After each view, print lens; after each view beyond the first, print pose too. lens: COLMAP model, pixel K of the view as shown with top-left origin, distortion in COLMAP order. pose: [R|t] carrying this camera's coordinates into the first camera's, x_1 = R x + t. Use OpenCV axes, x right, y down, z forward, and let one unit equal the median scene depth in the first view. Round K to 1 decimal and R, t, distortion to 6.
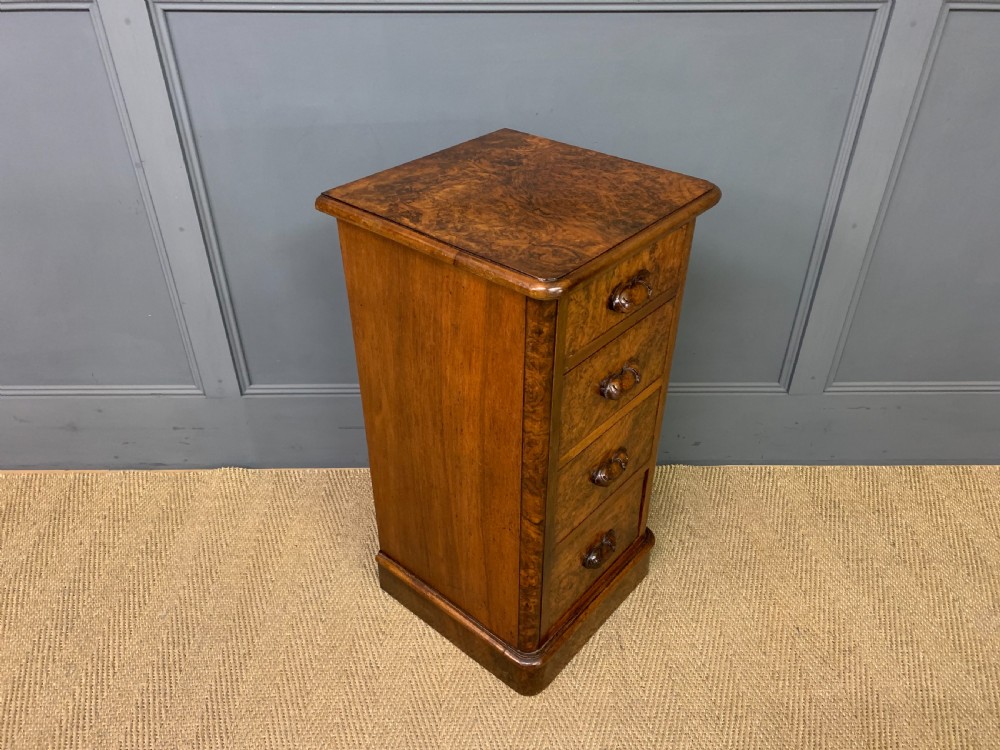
lens RADIAL K [[765.0, 0, 501.8], [0, 765.0, 382.0], [0, 0, 1]] dist [0.045976, -0.029997]
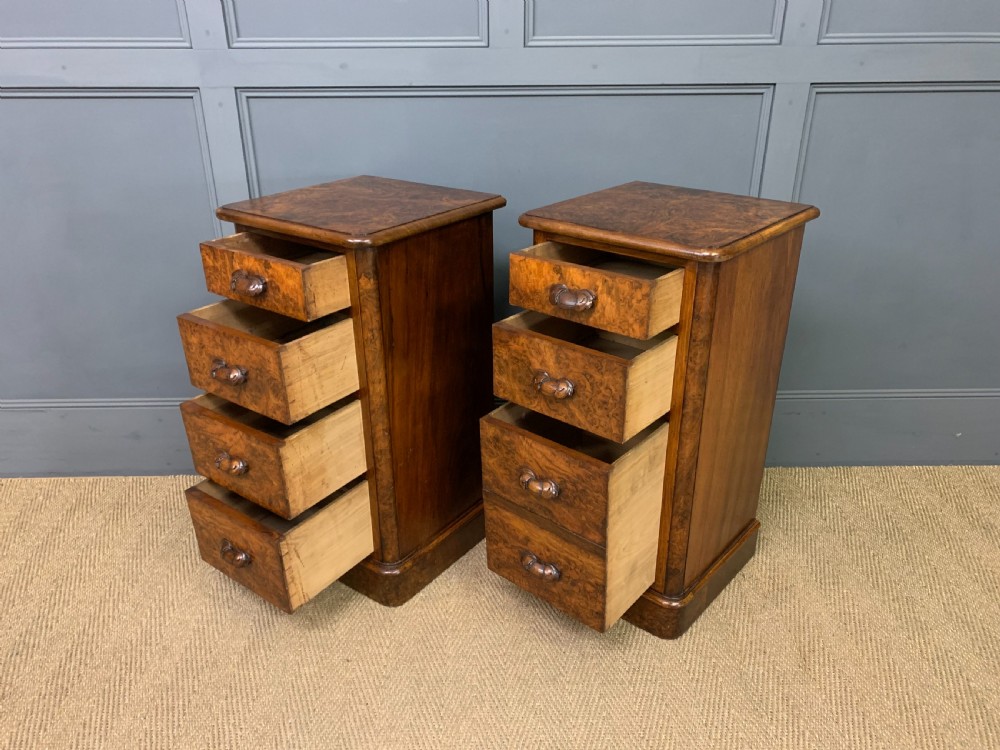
lens RADIAL K [[765.0, 0, 495.2], [0, 765.0, 382.8], [0, 0, 1]] dist [0.045976, -0.029997]
pose [[0.999954, -0.009090, 0.002904, -0.002258], [0.009461, 0.984103, -0.177348, 0.244922], [-0.001245, 0.177368, 0.984144, -0.239252]]
